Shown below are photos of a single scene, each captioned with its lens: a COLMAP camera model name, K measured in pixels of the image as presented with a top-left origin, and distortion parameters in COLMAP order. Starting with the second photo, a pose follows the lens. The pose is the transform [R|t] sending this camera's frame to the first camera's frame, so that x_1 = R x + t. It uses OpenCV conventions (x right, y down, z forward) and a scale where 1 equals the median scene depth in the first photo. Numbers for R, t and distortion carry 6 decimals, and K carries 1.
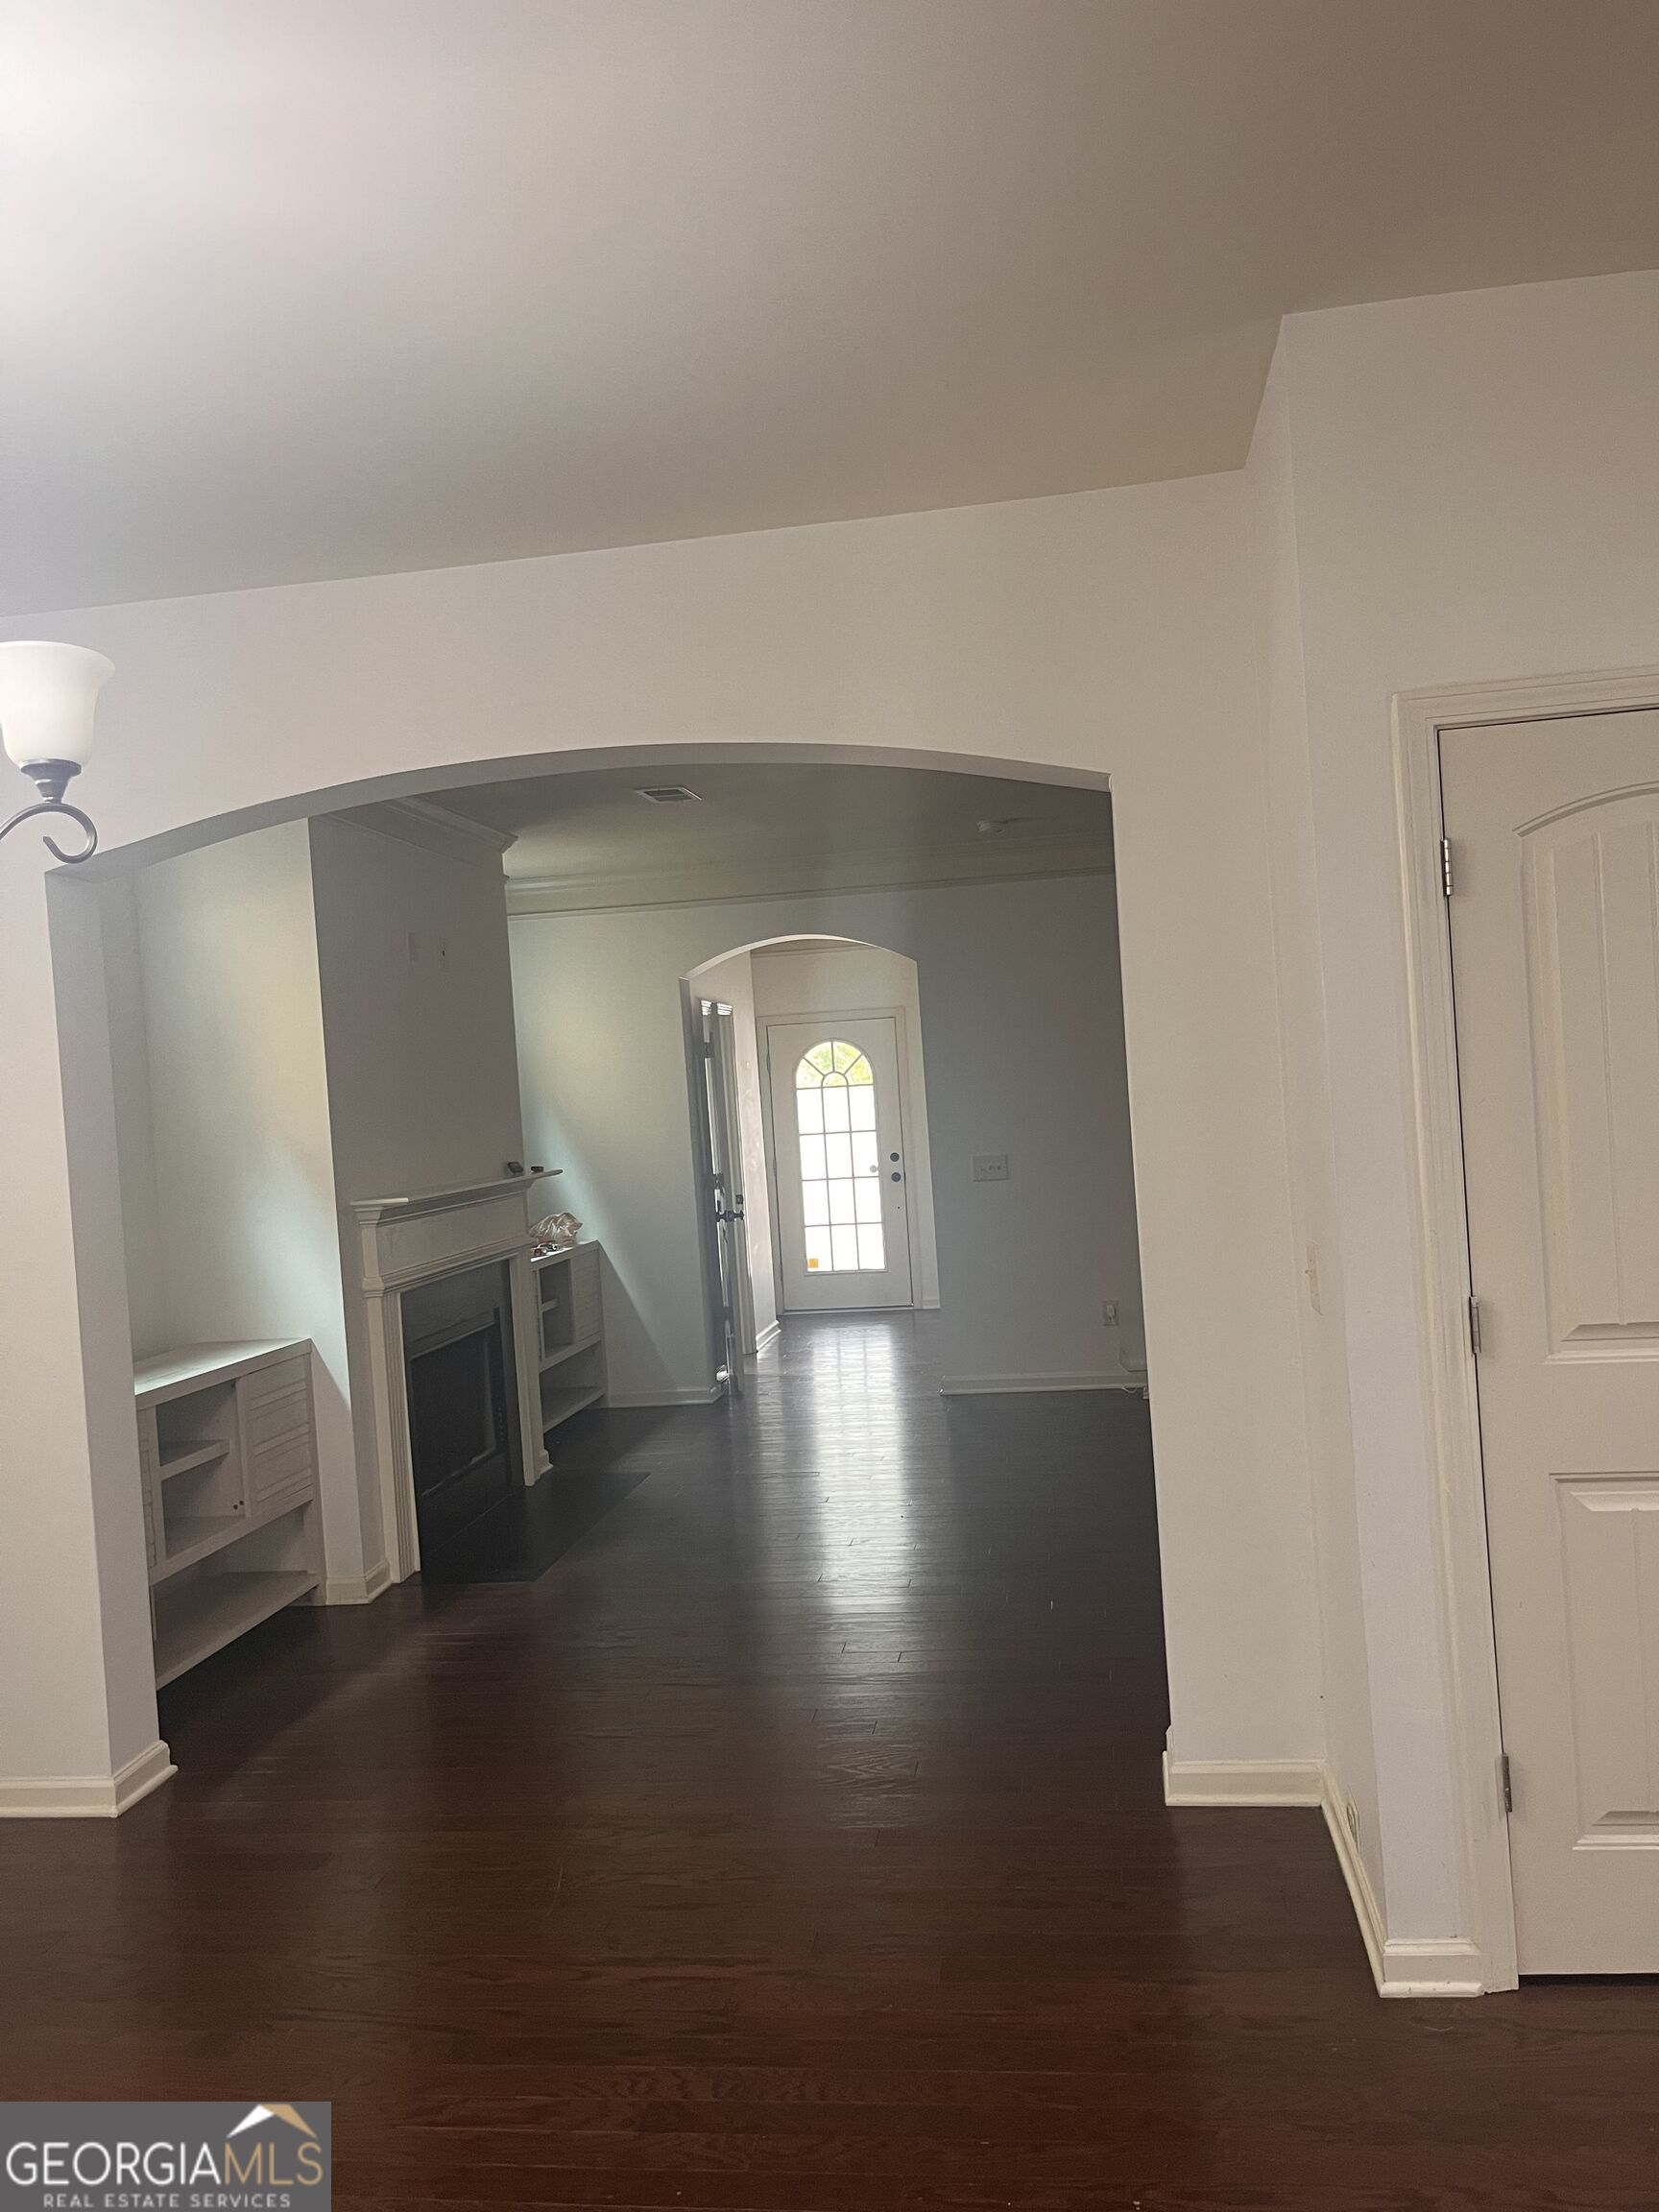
lens RADIAL K [[1675.7, 0, 829.5], [0, 1675.7, 1108.6], [0, 0, 1]] dist [0.013899, -0.007594]
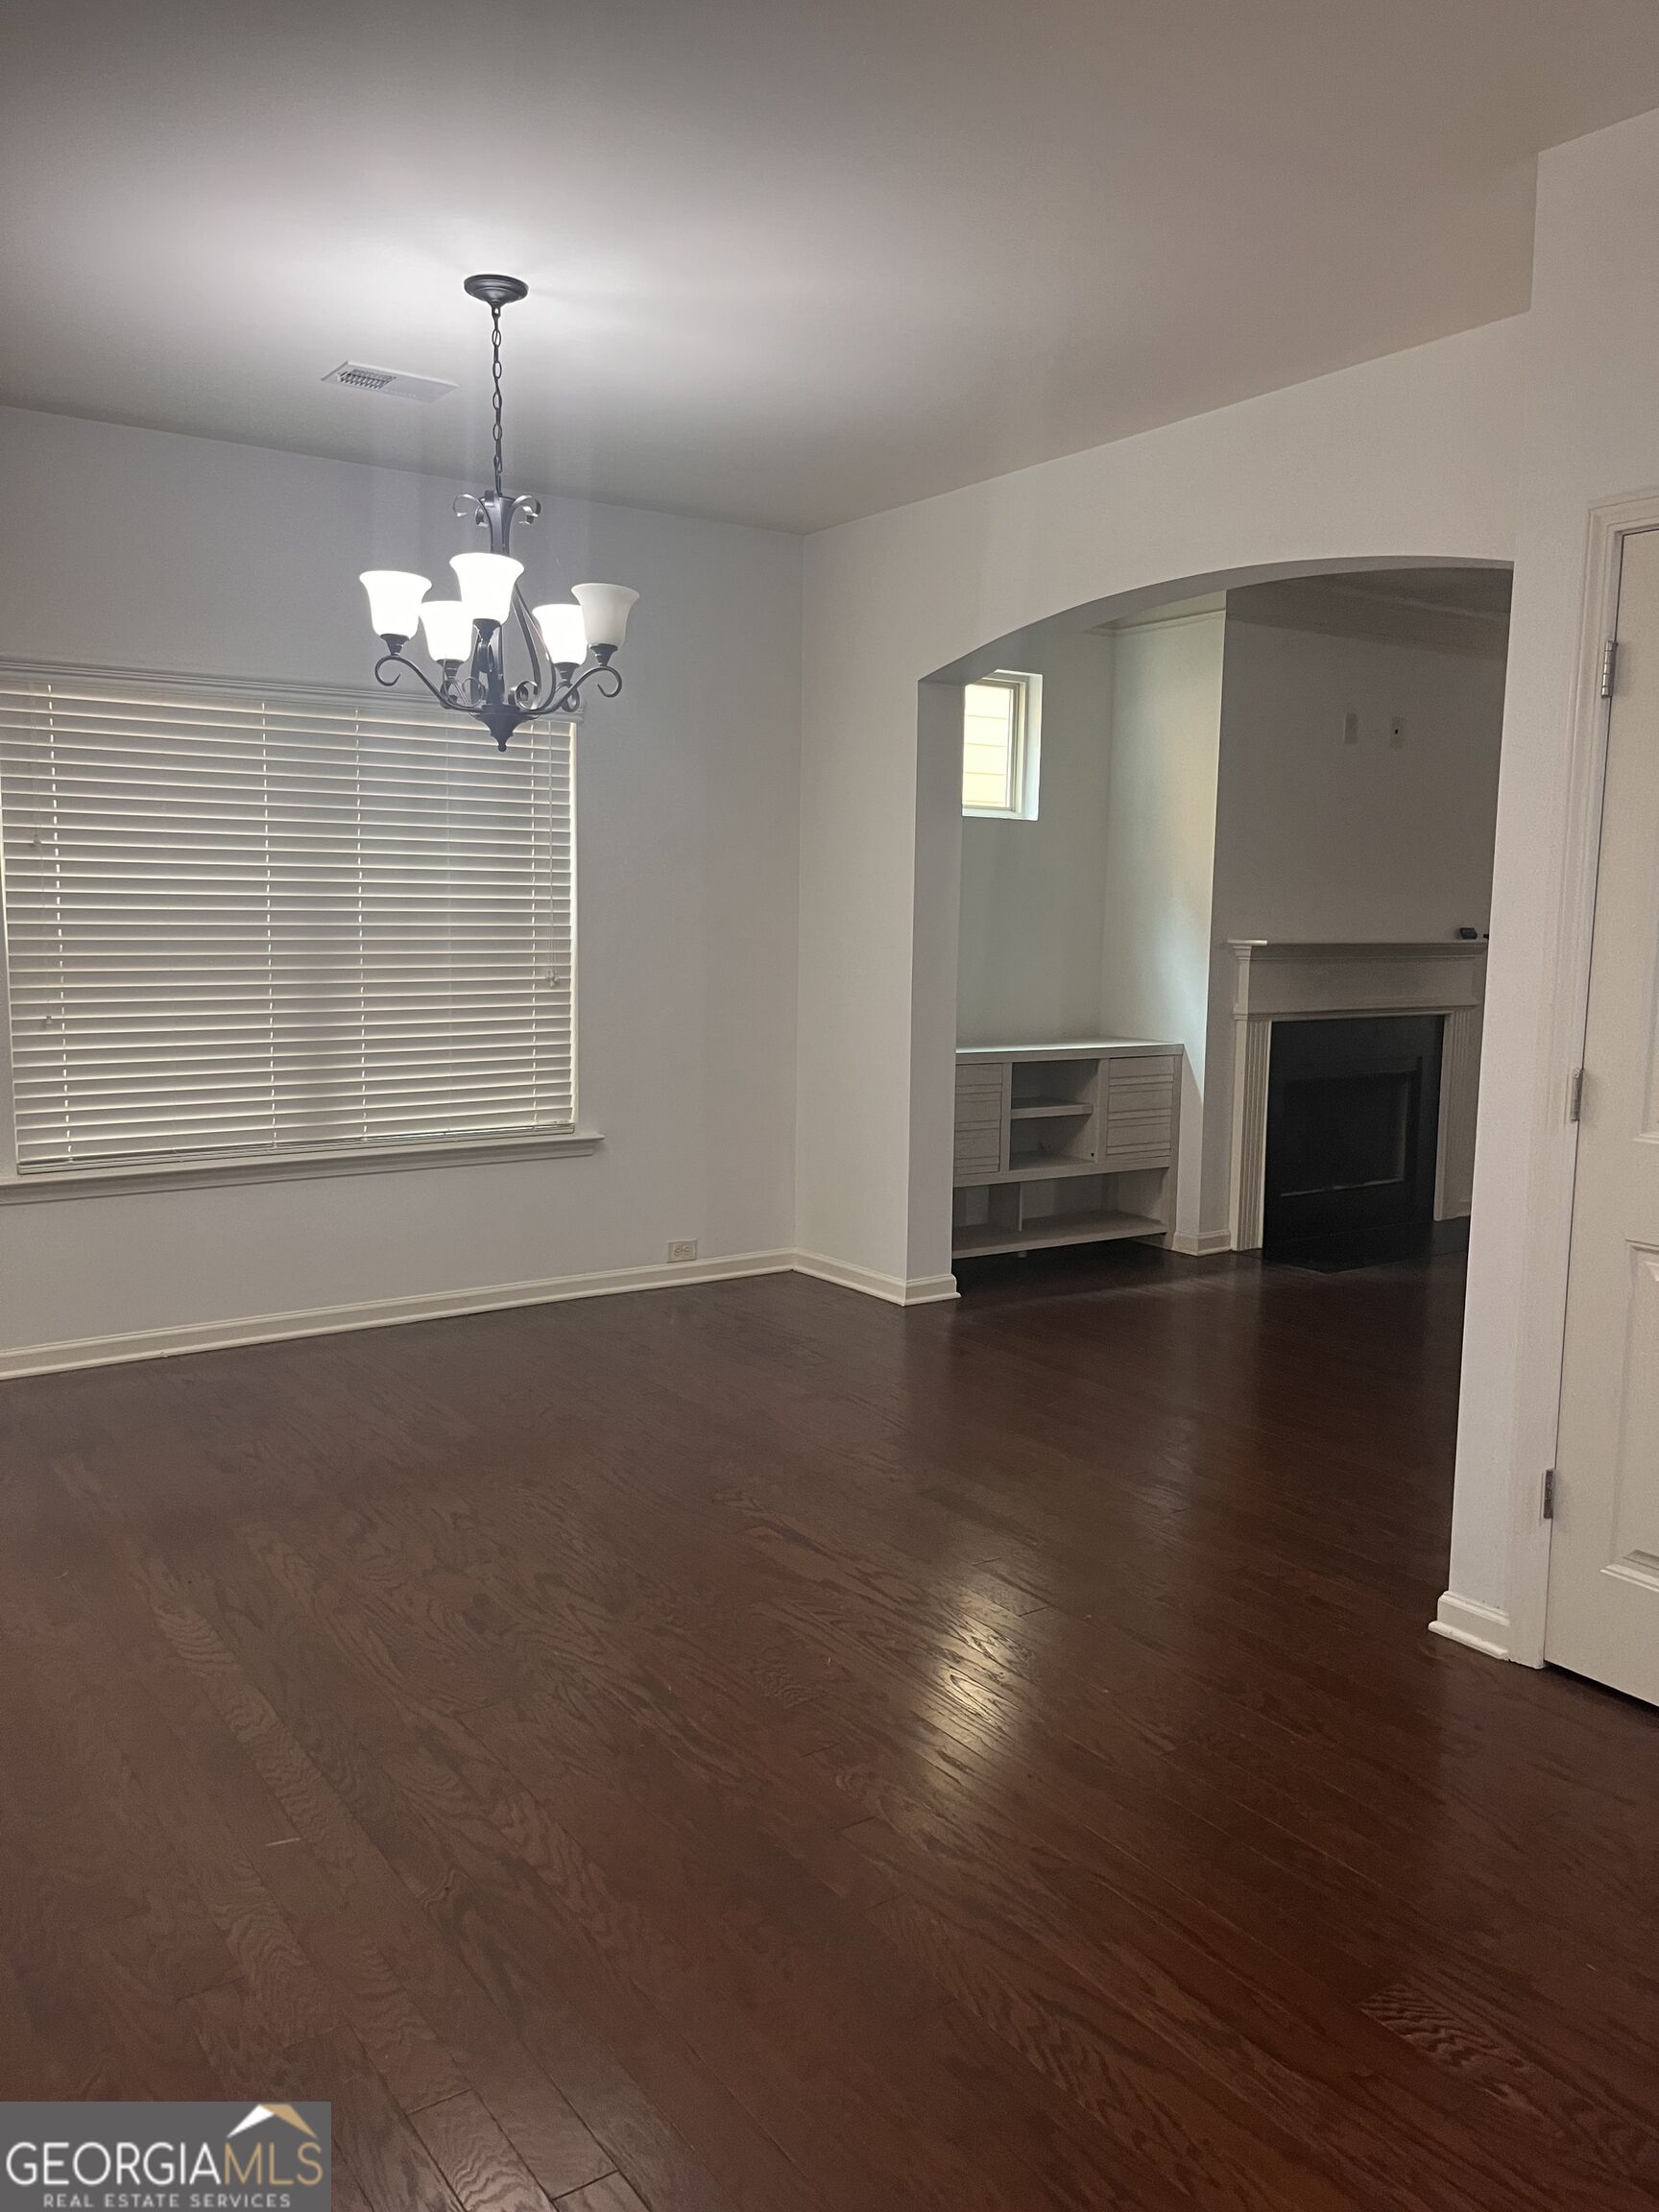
lens RADIAL K [[1675.7, 0, 827.5], [0, 1675.7, 1105.2], [0, 0, 1]] dist [0.013899, -0.007594]
pose [[0.673151, 0.166374, -0.720546, 0.470630], [-0.068707, 0.984219, 0.163069, -0.005990], [0.736306, -0.060264, 0.673959, -0.061240]]
